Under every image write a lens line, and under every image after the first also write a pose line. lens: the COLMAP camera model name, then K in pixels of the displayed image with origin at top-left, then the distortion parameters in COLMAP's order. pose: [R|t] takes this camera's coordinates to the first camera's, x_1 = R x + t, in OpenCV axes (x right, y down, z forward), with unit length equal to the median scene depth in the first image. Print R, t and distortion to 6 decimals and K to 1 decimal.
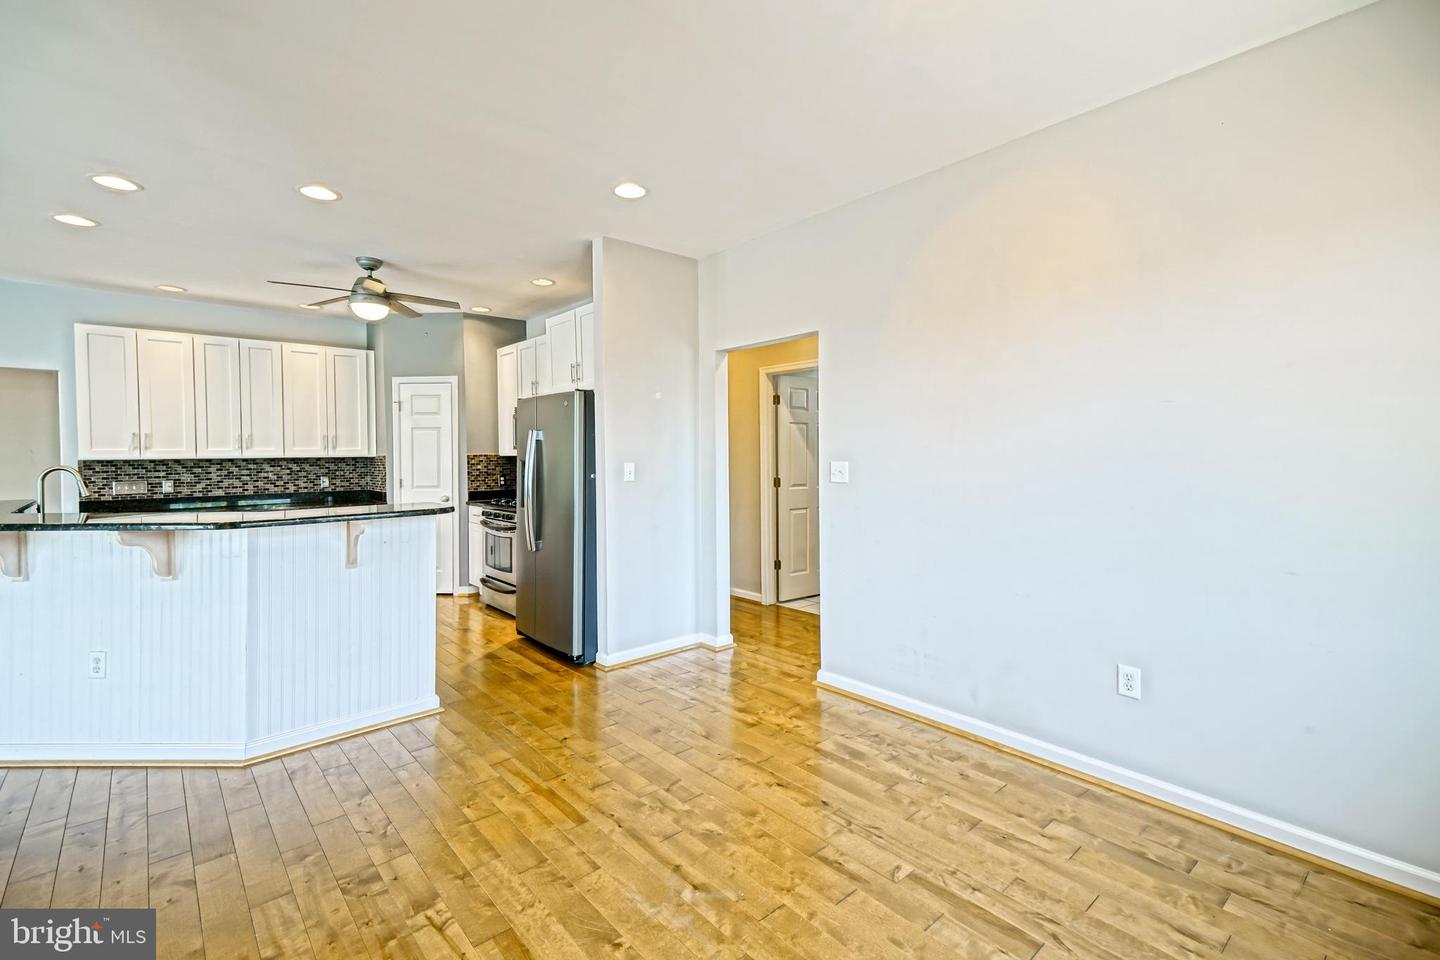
lens RADIAL K [[654.5, 0, 741.6], [0, 654.5, 459.8], [0, 0, 1]] dist [0.030171, -0.001478]
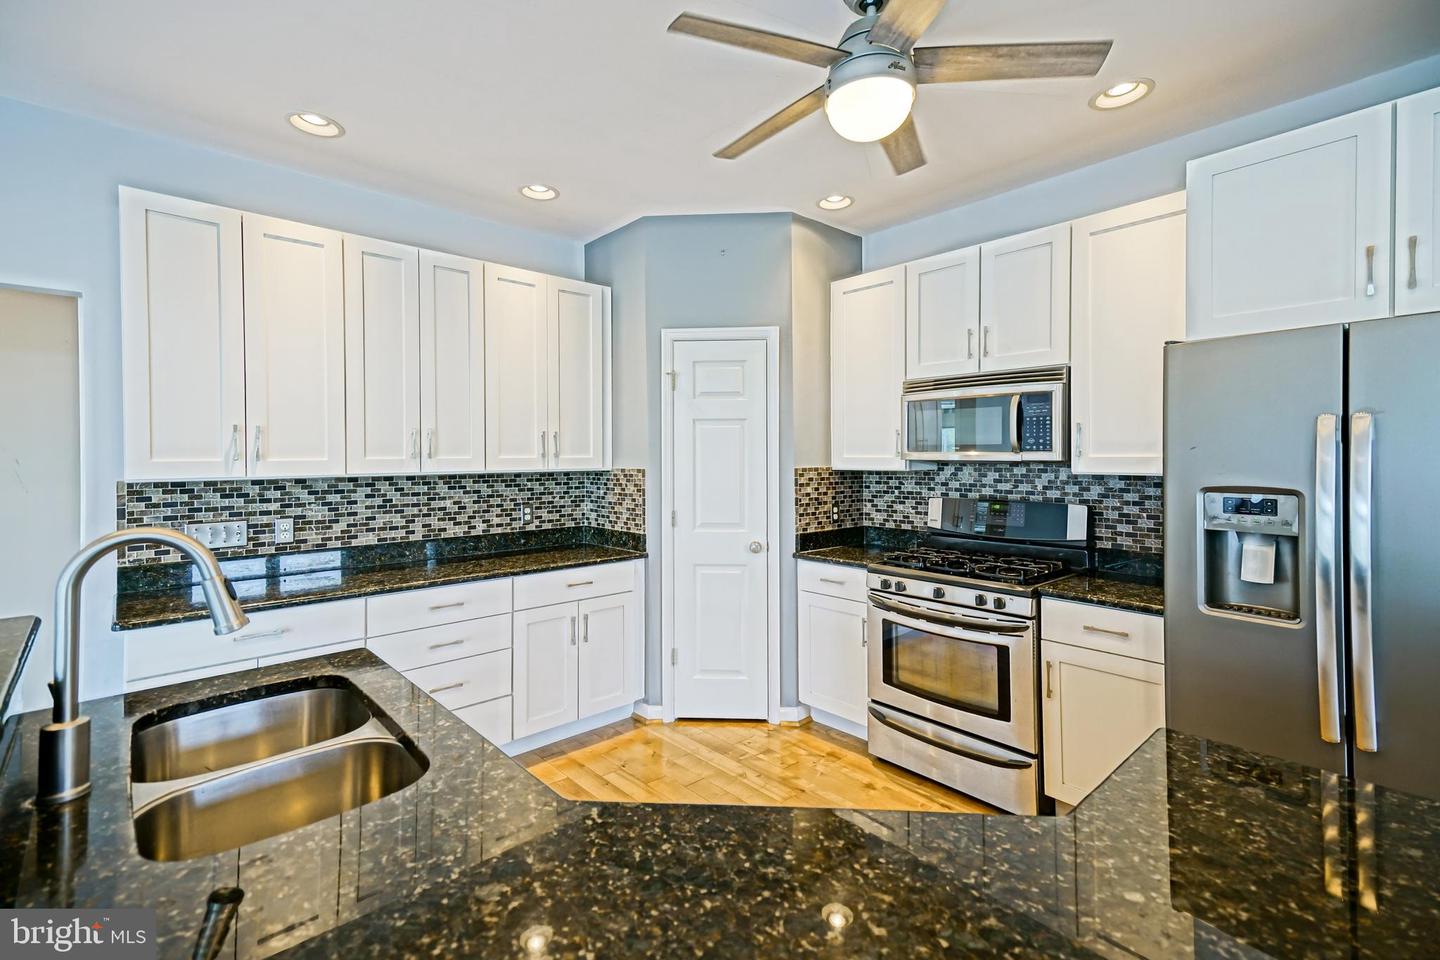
lens RADIAL K [[654.5, 0, 733.8], [0, 654.5, 453.5], [0, 0, 1]] dist [0.030171, -0.001478]
pose [[0.999991, 0.001595, -0.003857, -0.469124], [-0.001659, 0.999857, -0.016813, -0.010490], [0.003830, 0.016819, 0.999851, 0.450001]]
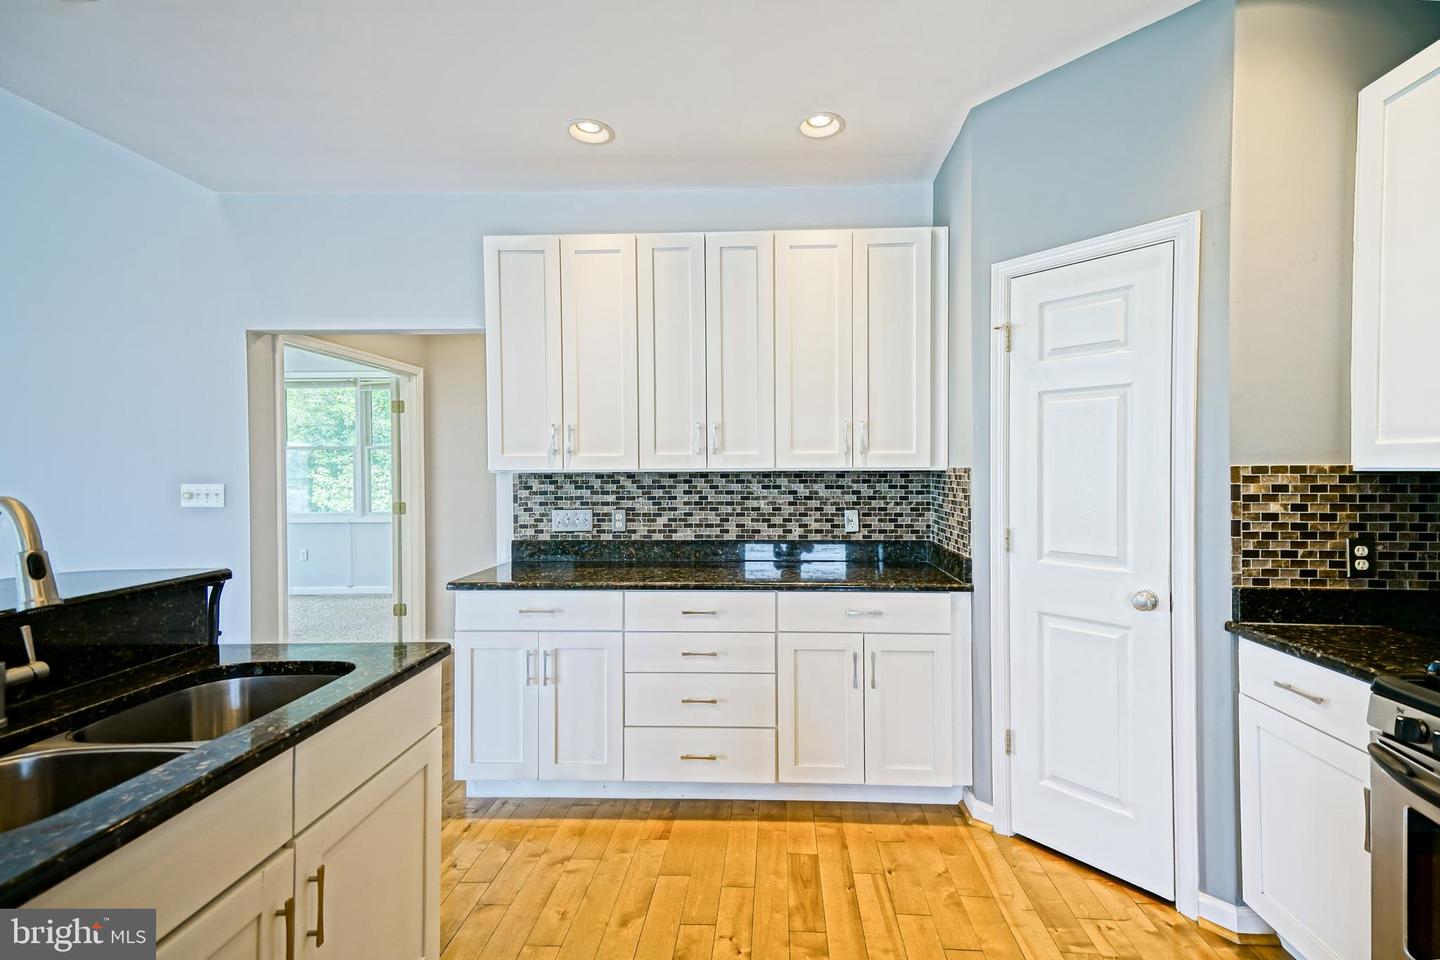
lens RADIAL K [[654.5, 0, 730.4], [0, 654.5, 473.8], [0, 0, 1]] dist [0.030171, -0.001478]
pose [[0.693598, 0.010893, -0.720280, -0.358765], [-0.009774, 0.999936, 0.005710, -0.003499], [0.720296, 0.003079, 0.693660, 0.627467]]
